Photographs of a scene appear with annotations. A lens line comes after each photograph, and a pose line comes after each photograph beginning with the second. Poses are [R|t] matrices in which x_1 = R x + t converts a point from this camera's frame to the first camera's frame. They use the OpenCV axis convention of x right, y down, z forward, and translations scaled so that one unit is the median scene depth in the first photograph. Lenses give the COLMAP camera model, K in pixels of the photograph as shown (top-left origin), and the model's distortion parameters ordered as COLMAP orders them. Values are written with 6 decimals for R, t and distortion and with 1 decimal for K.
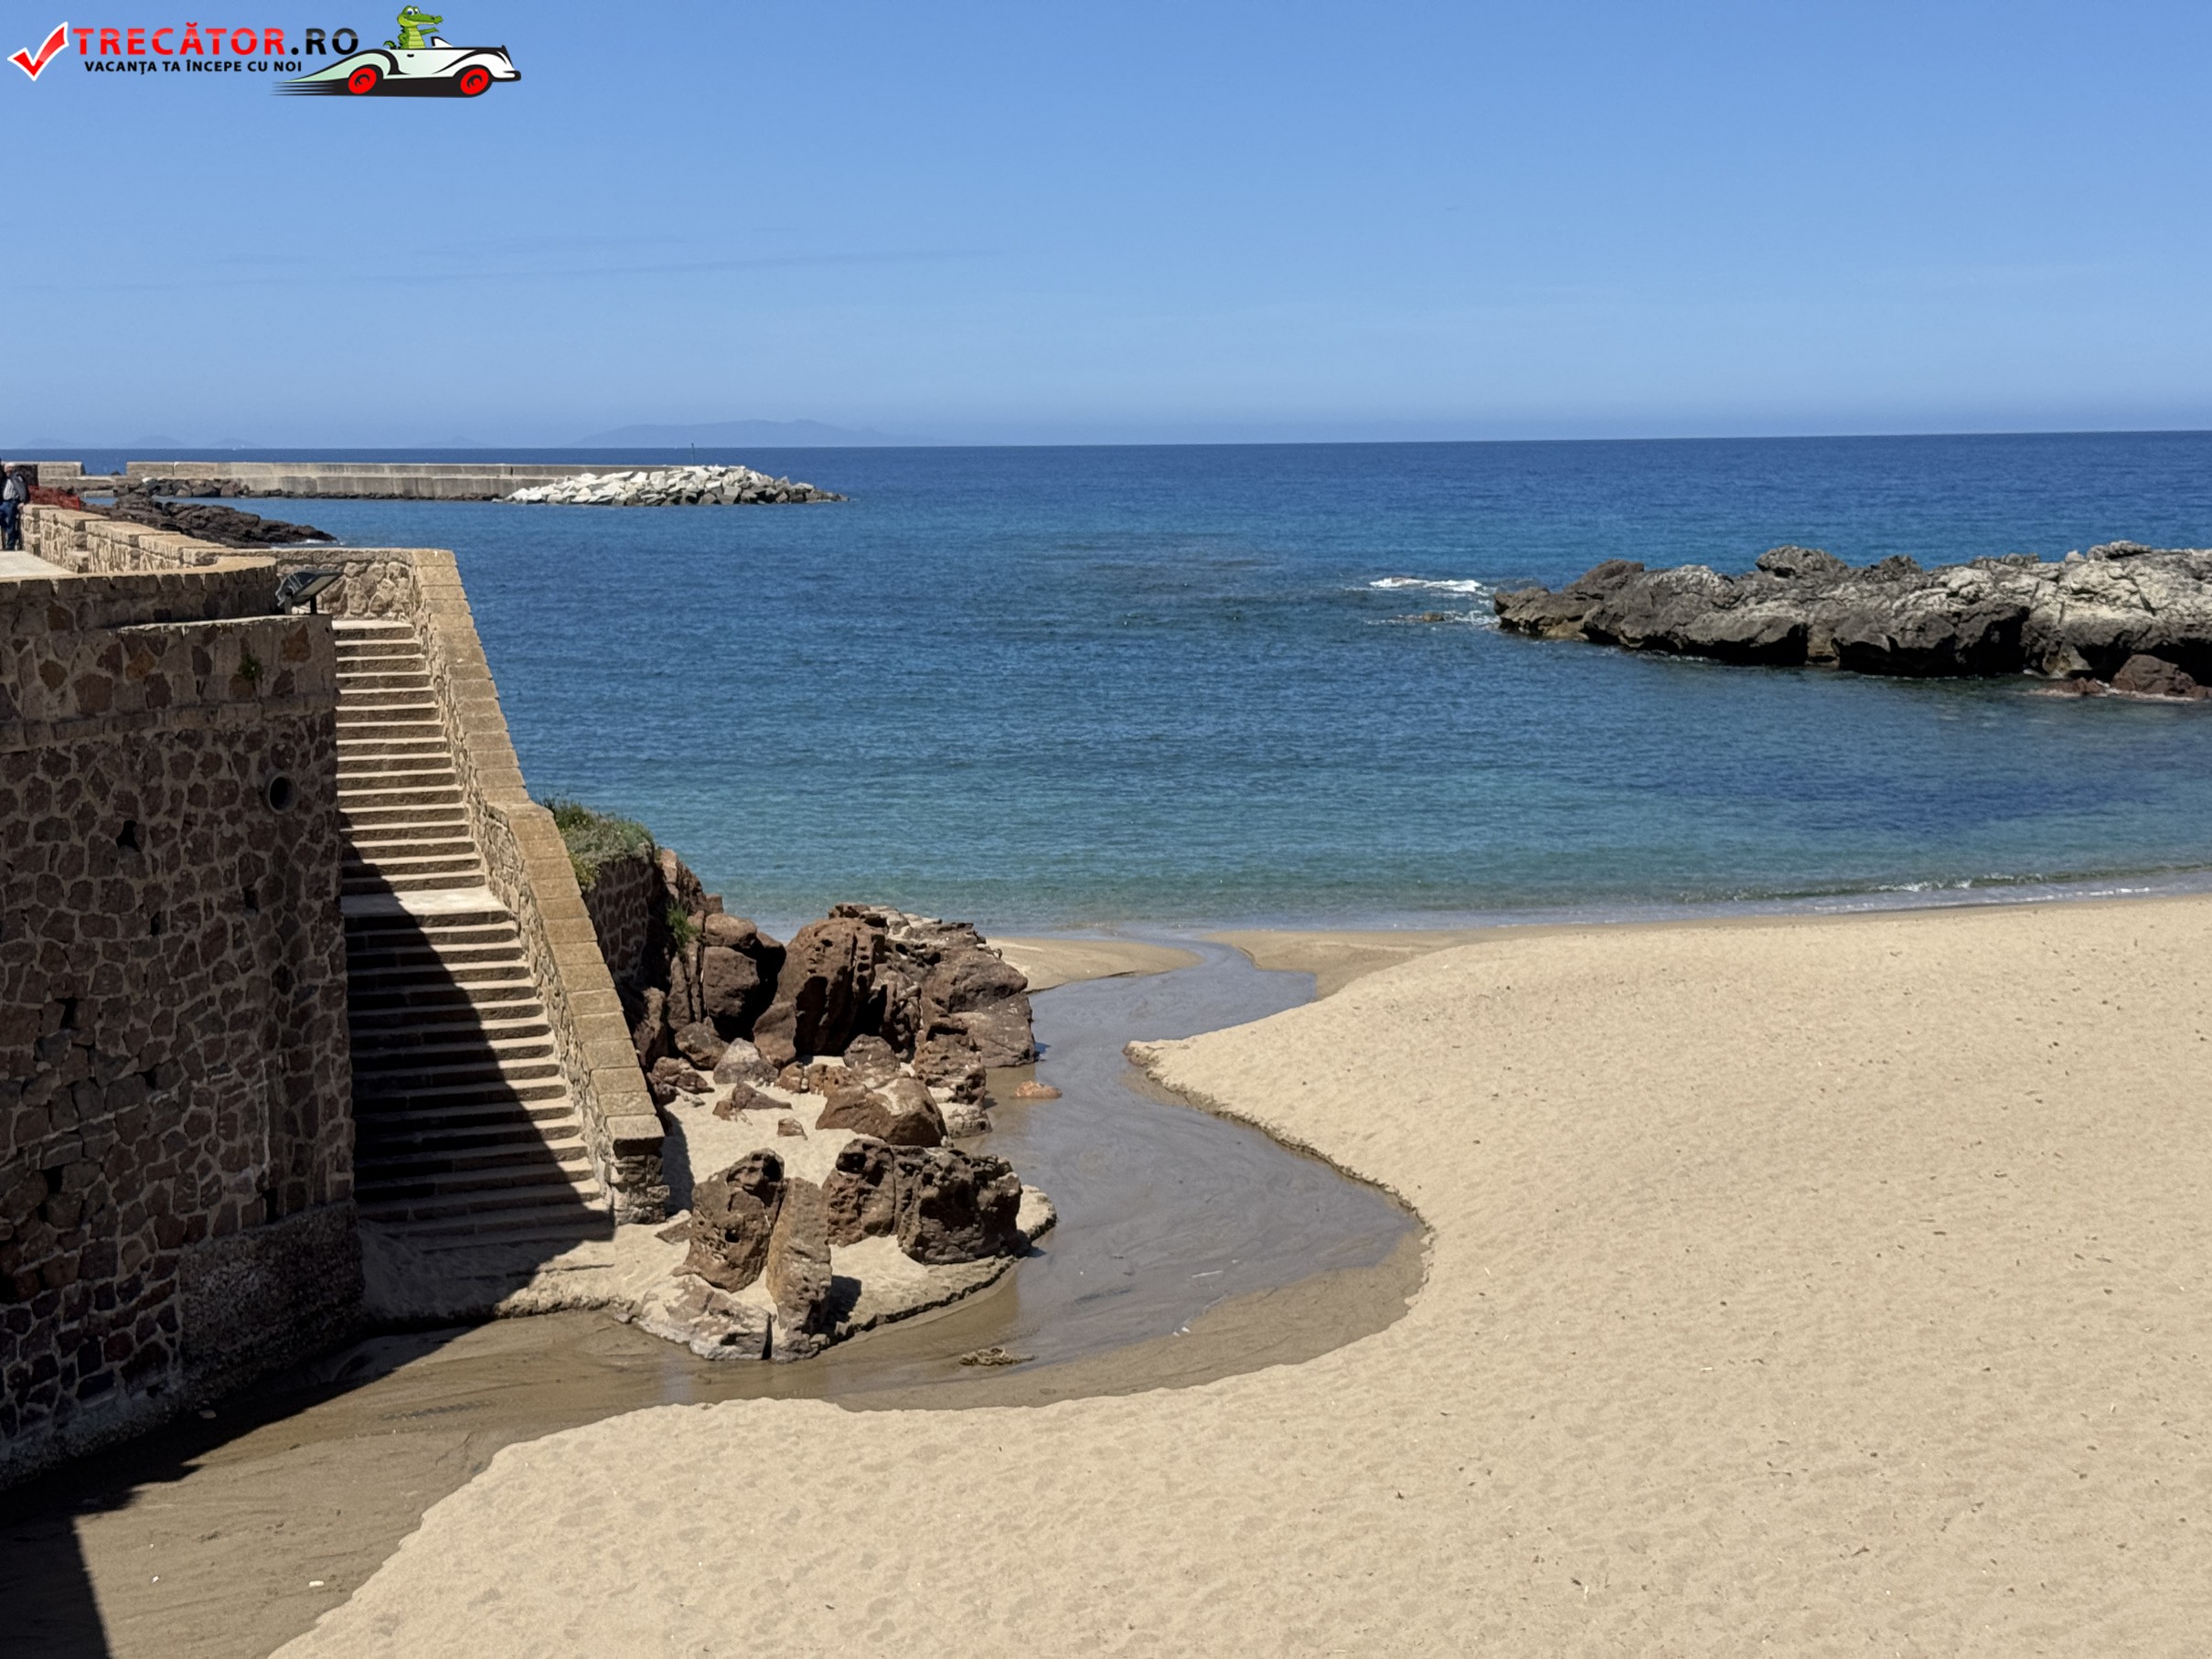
lens RADIAL K [[3086.1, 0, 1081.5], [0, 3086.1, 822.7], [0, 0, 1]] dist [0.160800, -0.243110]
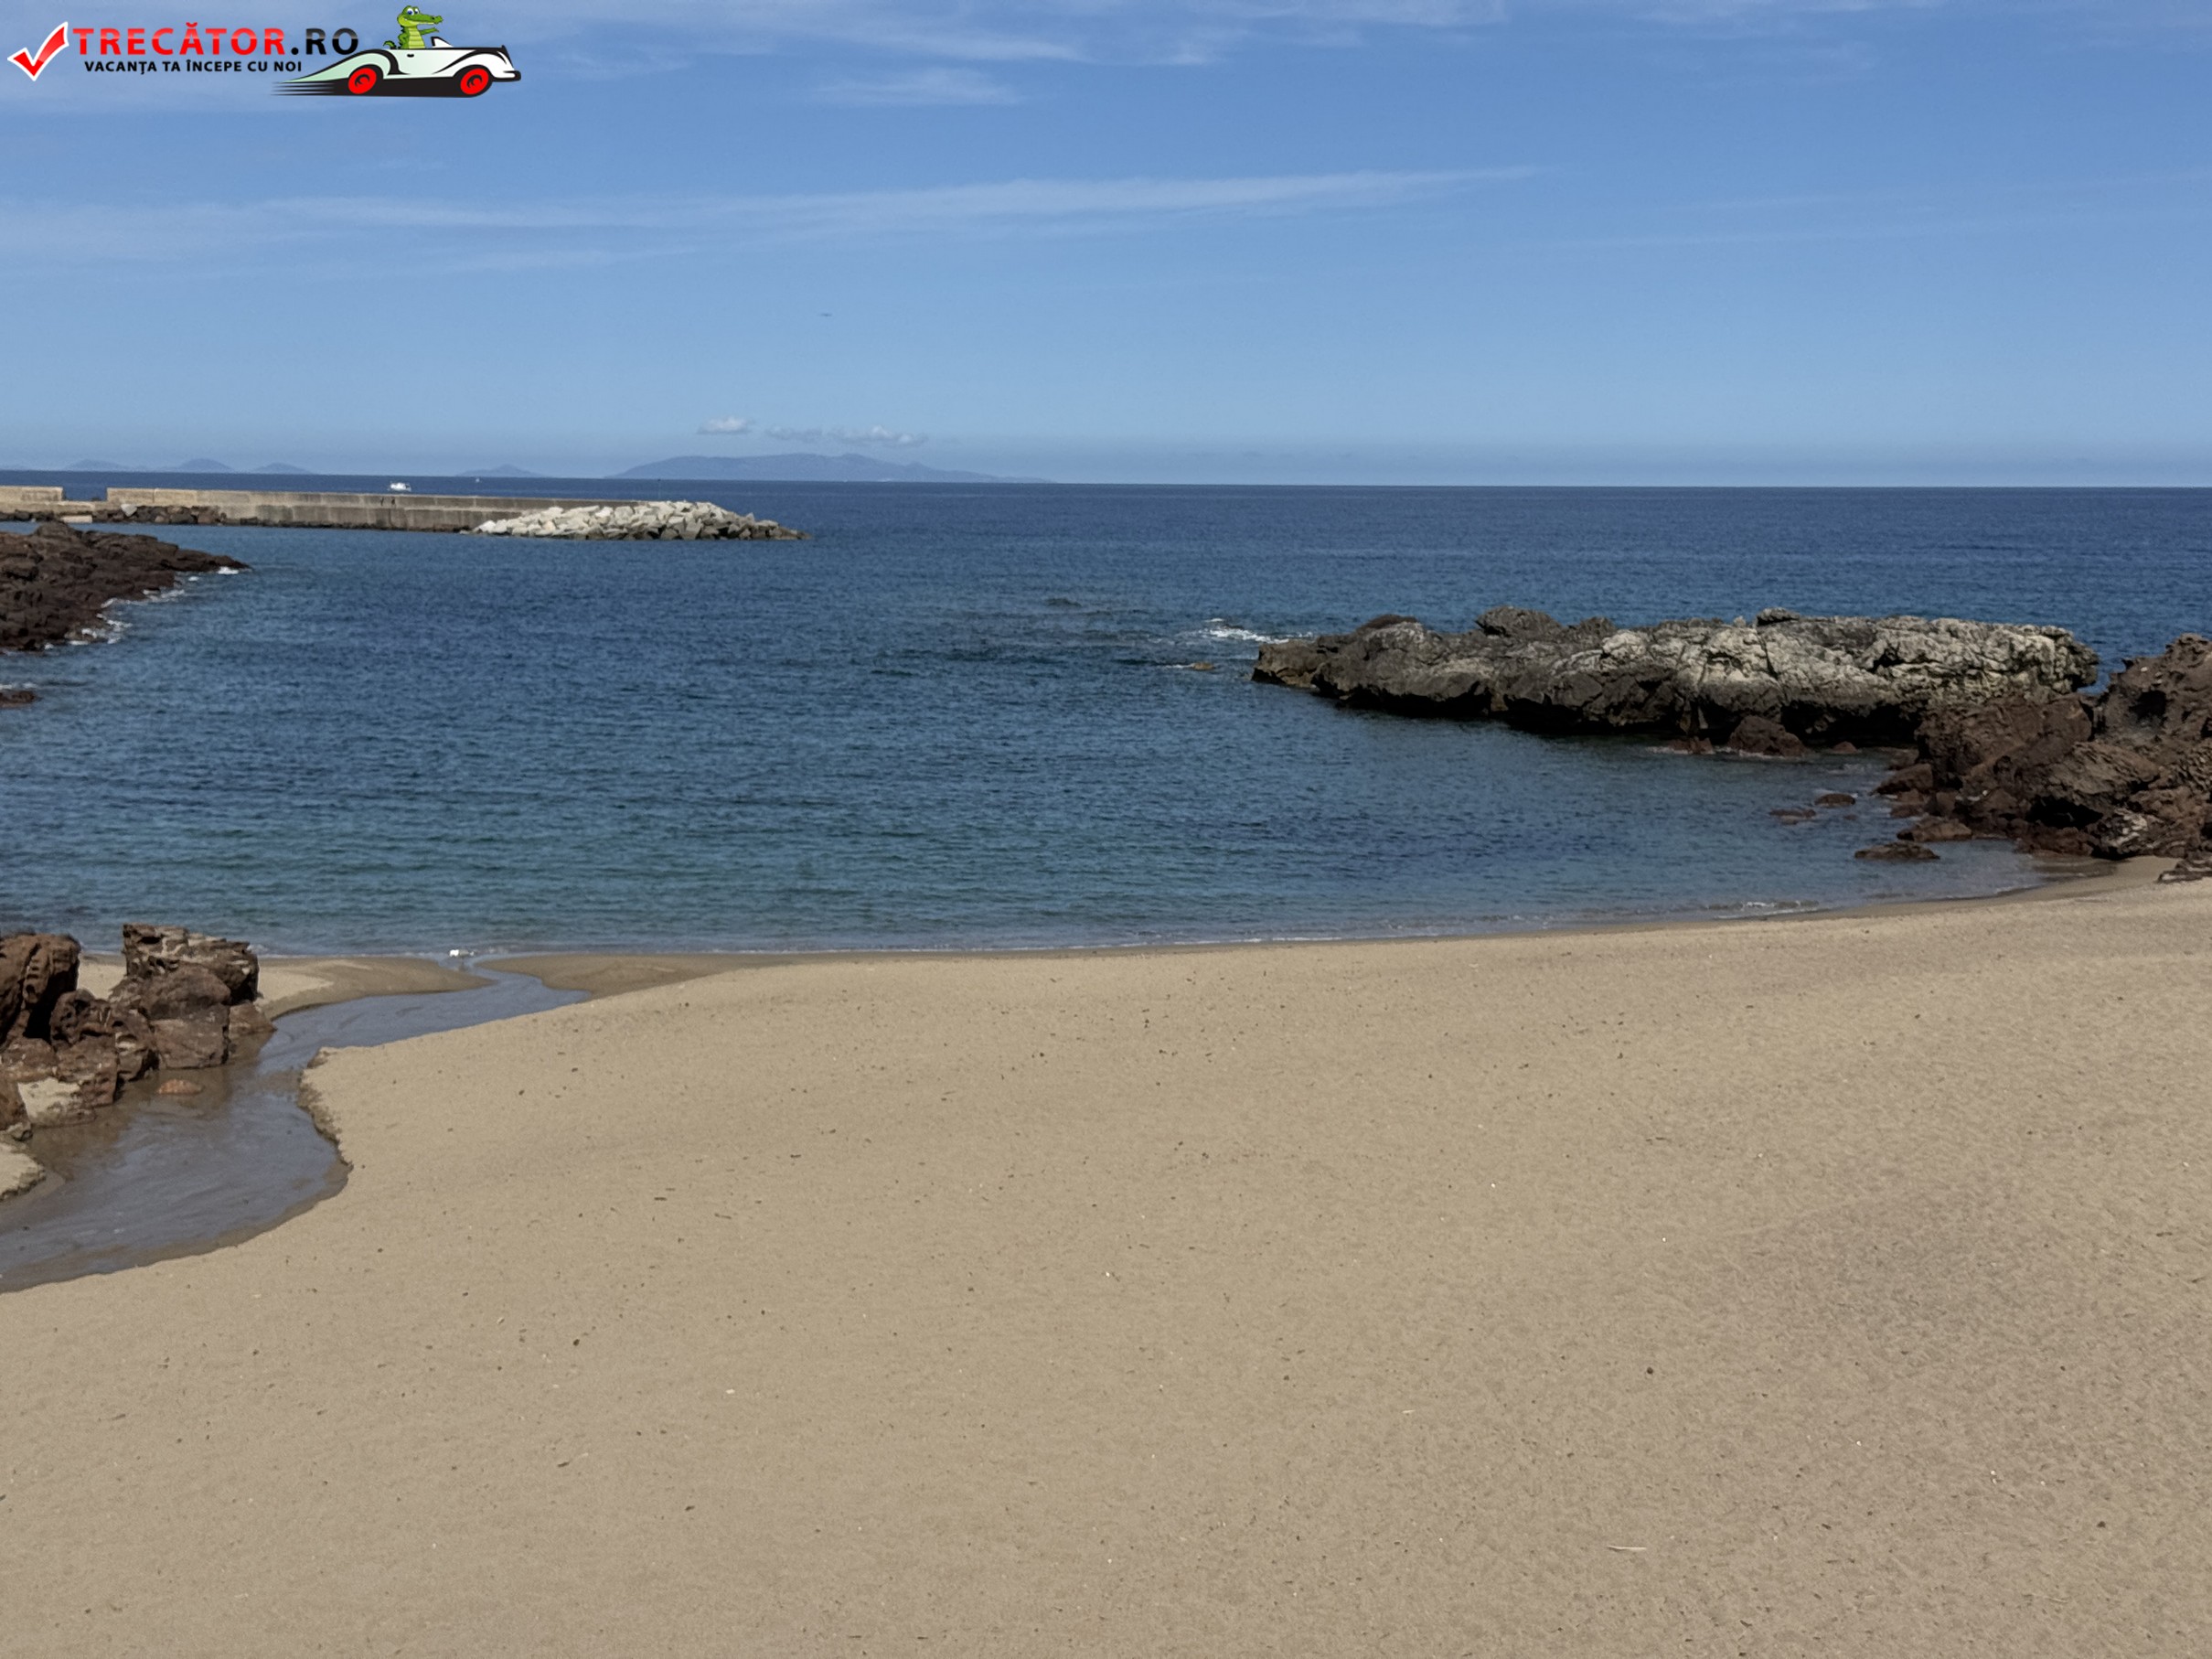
lens RADIAL K [[3103.8, 0, 1117.1], [0, 3103.8, 836.6], [0, 0, 1]] dist [0.148542, -0.189454]
pose [[0.999878, 0.015434, -0.002463, 0.099351], [-0.015453, 0.999849, -0.007926, -0.000693], [0.002340, 0.007963, 0.999966, -0.048588]]
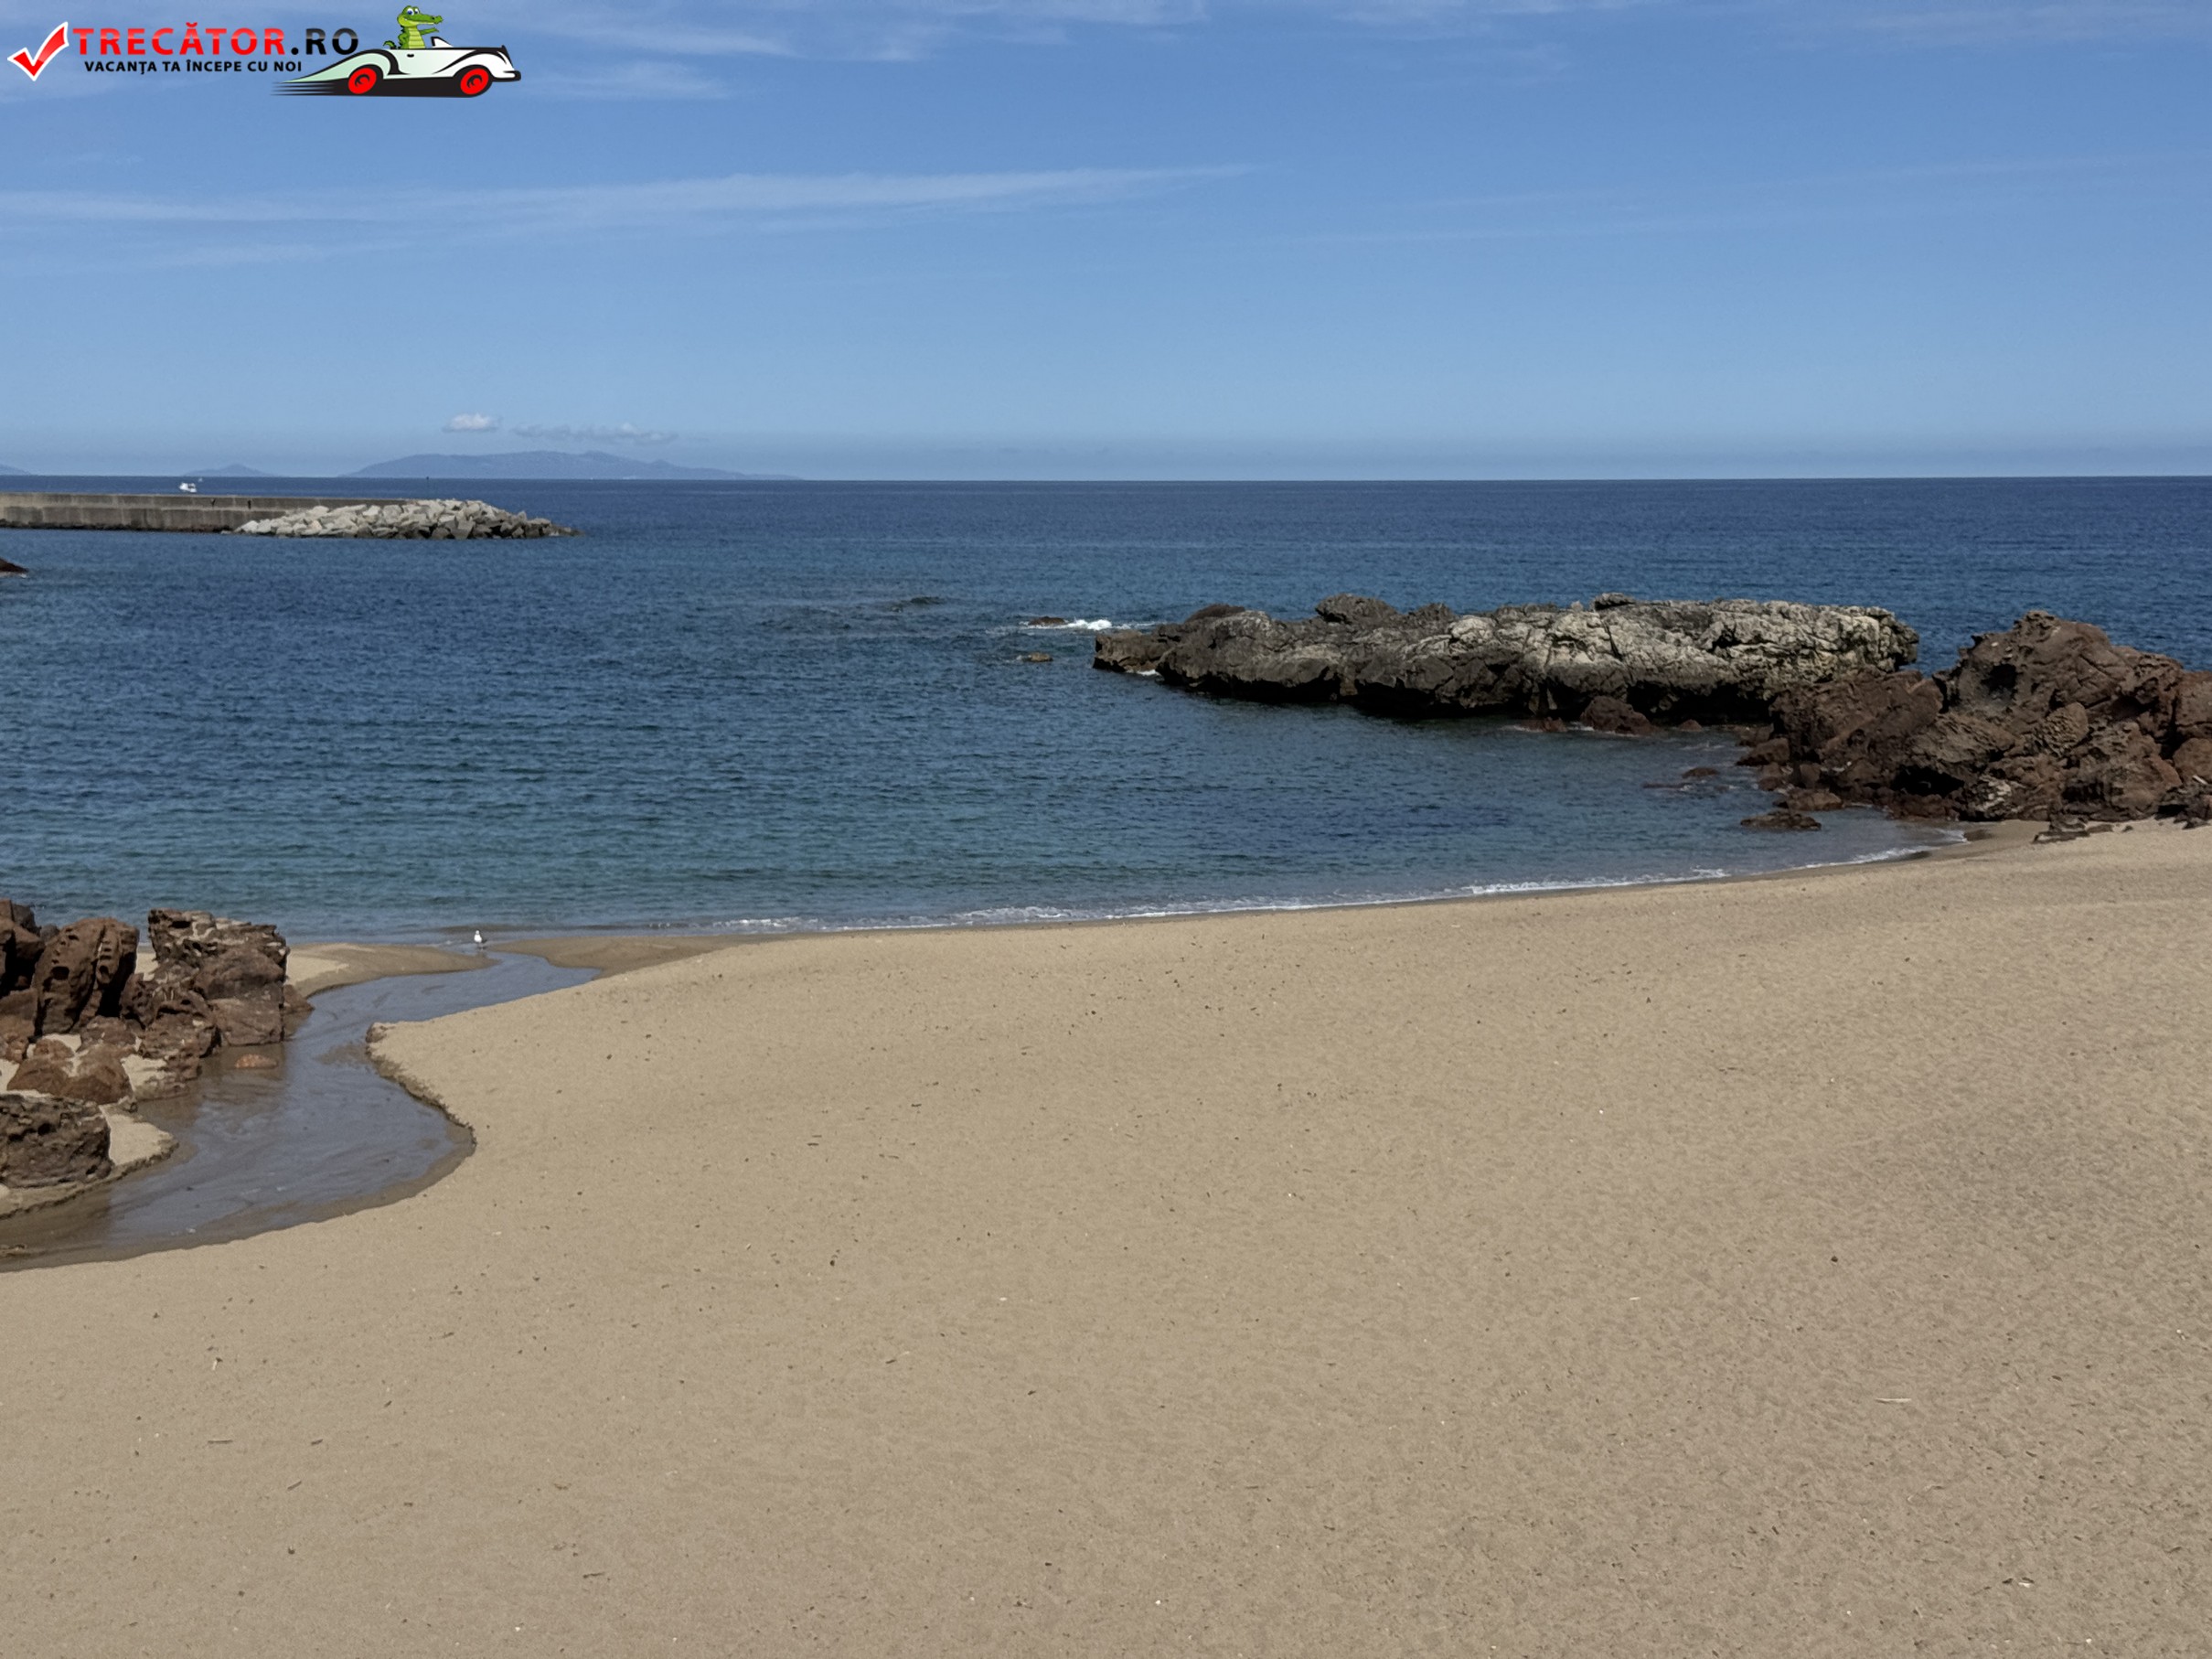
lens RADIAL K [[3103.8, 0, 1117.1], [0, 3103.8, 836.6], [0, 0, 1]] dist [0.148542, -0.189454]
pose [[0.997085, -0.000988, 0.076289, 0.066206], [0.001545, 0.999973, -0.007240, 0.002896], [-0.076280, 0.007336, 0.997059, -0.065757]]
